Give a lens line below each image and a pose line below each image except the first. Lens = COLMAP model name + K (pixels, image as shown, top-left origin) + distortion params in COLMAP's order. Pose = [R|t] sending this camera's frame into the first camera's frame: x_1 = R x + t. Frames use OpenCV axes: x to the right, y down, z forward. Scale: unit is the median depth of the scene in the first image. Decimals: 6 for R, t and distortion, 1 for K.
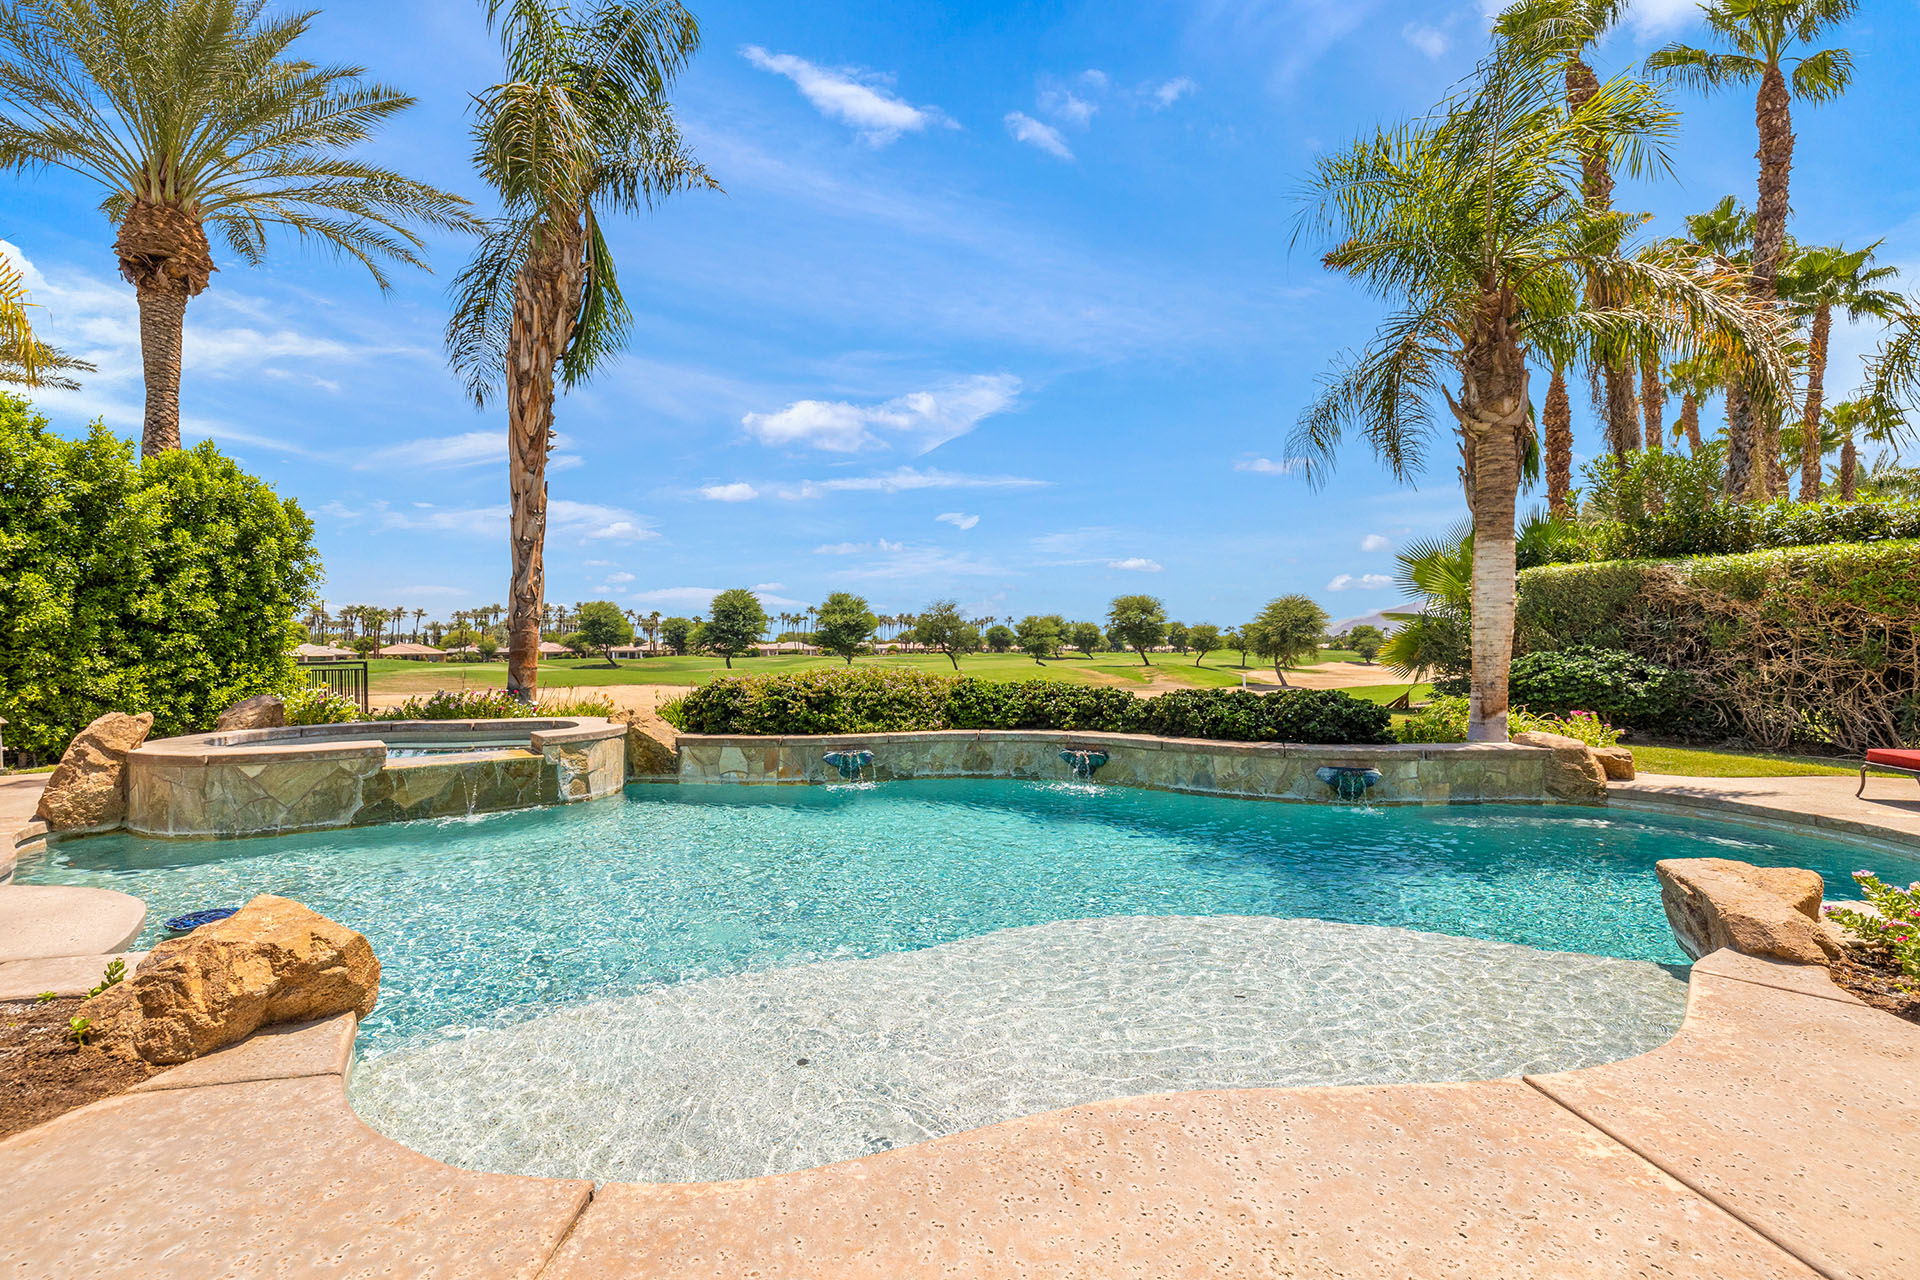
lens RADIAL K [[808.4, 0, 957.7], [0, 808.4, 639.8], [0, 0, 1]] dist [0.002513, -0.000385]
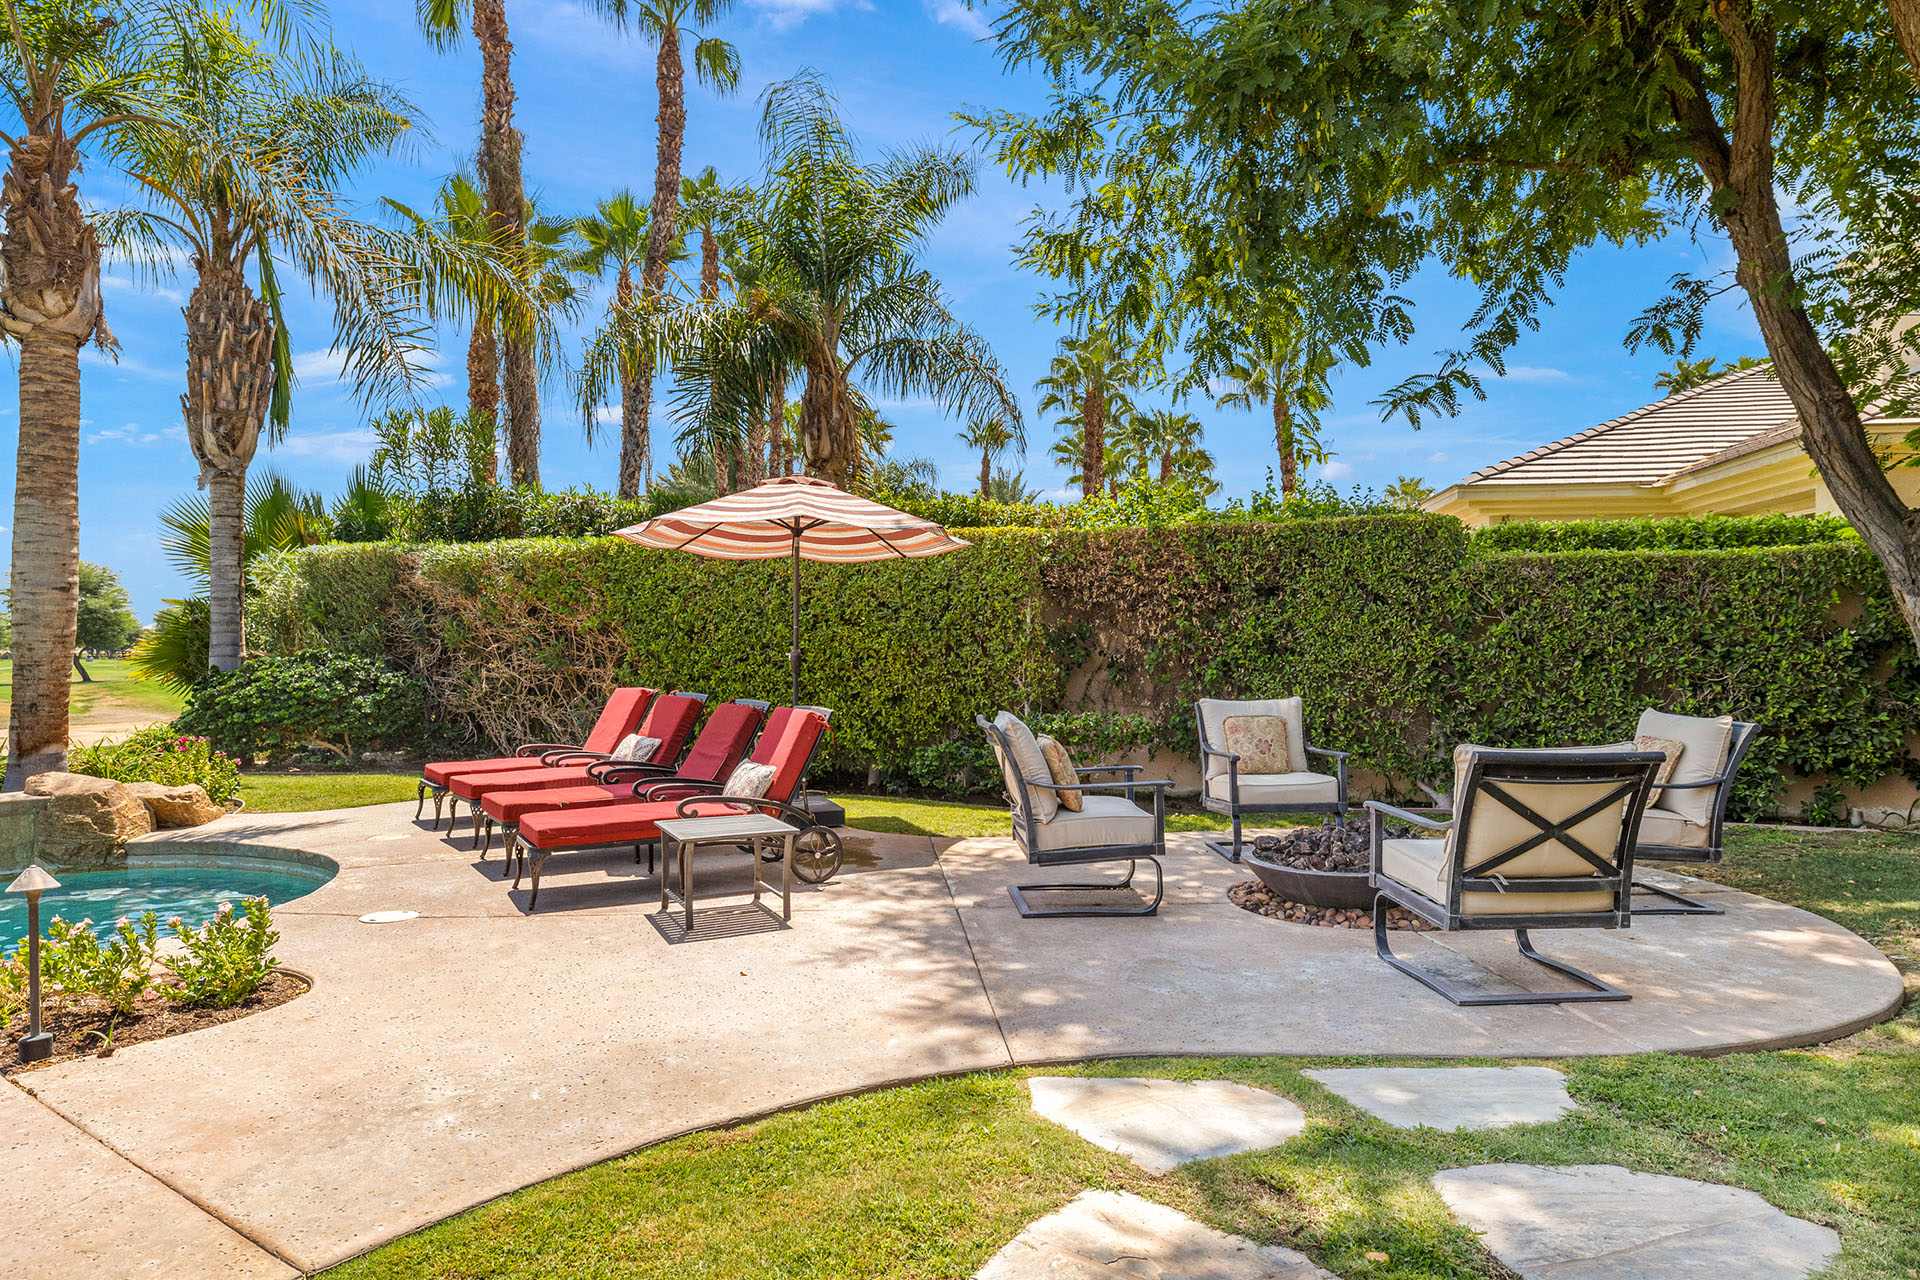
lens RADIAL K [[1151.4, 0, 943.1], [0, 1151.4, 622.8], [0, 0, 1]] dist [-0.001099, 0.000005]
pose [[0.659625, 0.015441, 0.751436, 0.362378], [-0.004231, 0.999849, -0.016832, -0.002110], [-0.751583, 0.007923, 0.659591, -0.177968]]
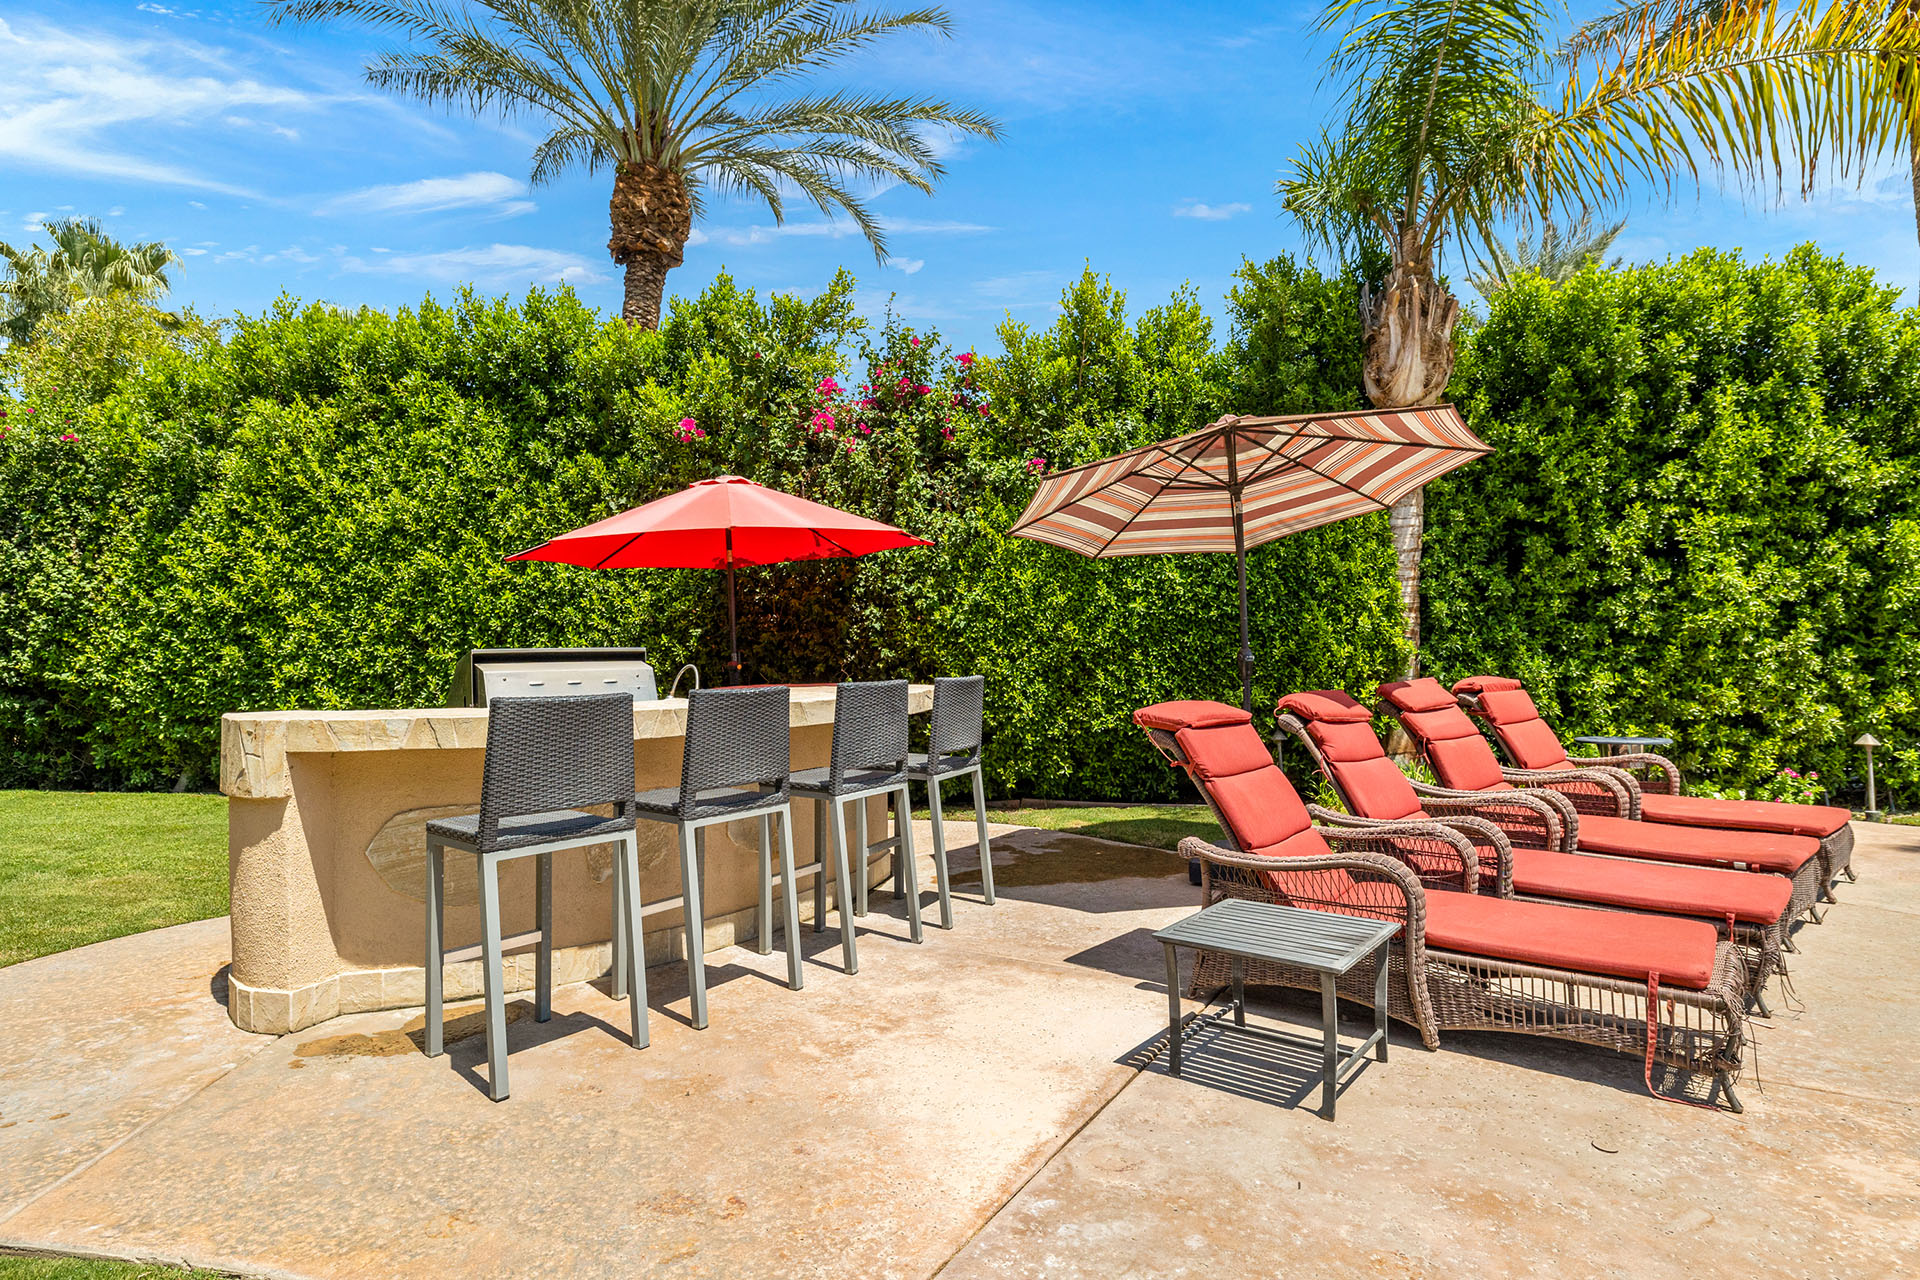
lens RADIAL K [[1021.4, 0, 962.4], [0, 1021.4, 643.3], [0, 0, 1]] dist [0.002059, 0.001401]
pose [[0.178796, 0.005026, -0.983873, -0.398625], [0.010125, 0.999925, 0.006948, 0.003584], [0.983834, -0.011204, 0.178731, 0.082126]]
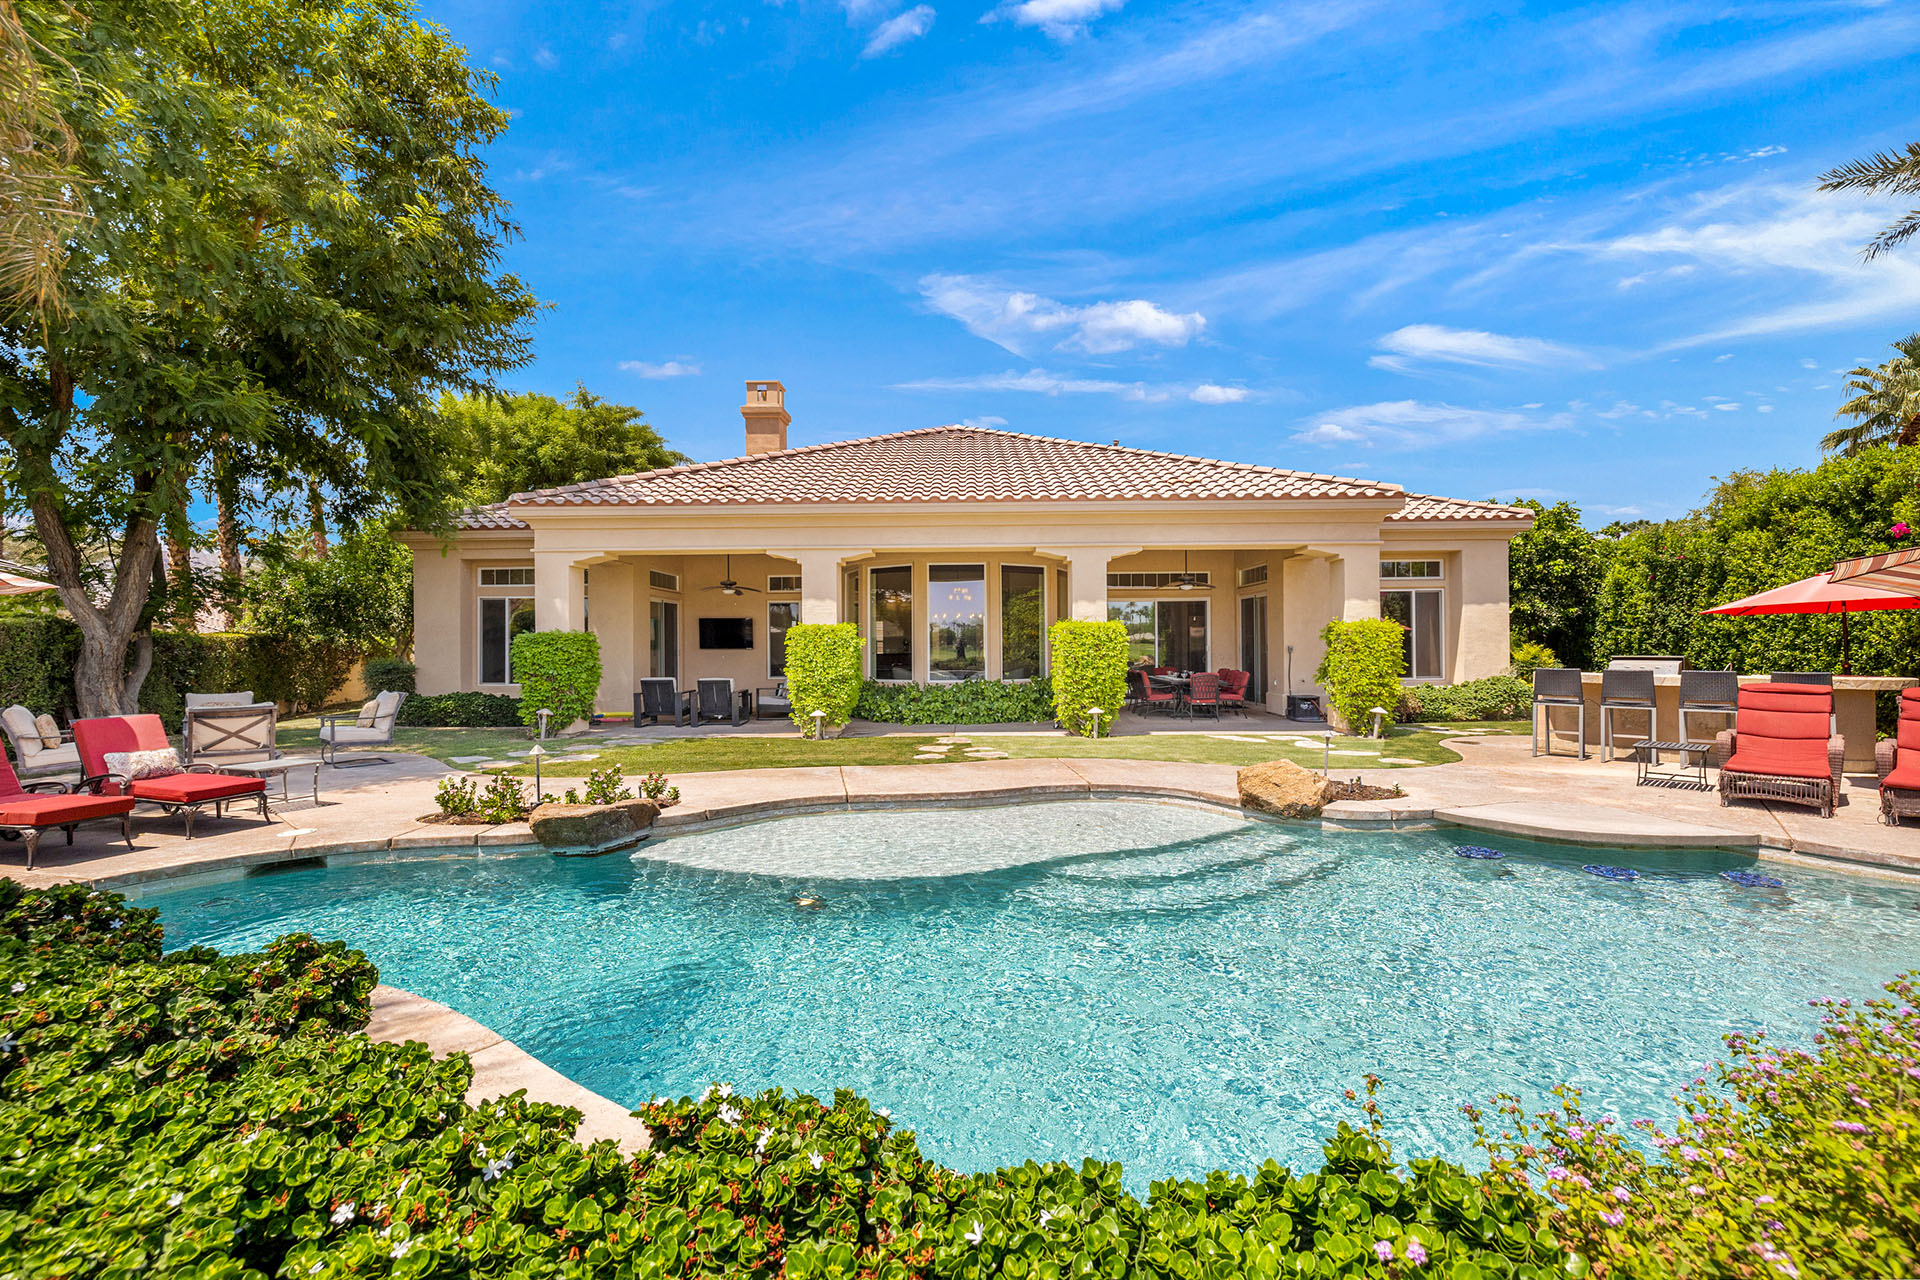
lens RADIAL K [[808.4, 0, 956.0], [0, 808.4, 640.1], [0, 0, 1]] dist [0.002513, -0.000385]
pose [[-0.999631, 0.012311, -0.024211, 0.072415], [0.012528, 0.999882, -0.008842, -0.015256], [0.024099, -0.009142, -0.999668, 1.052995]]
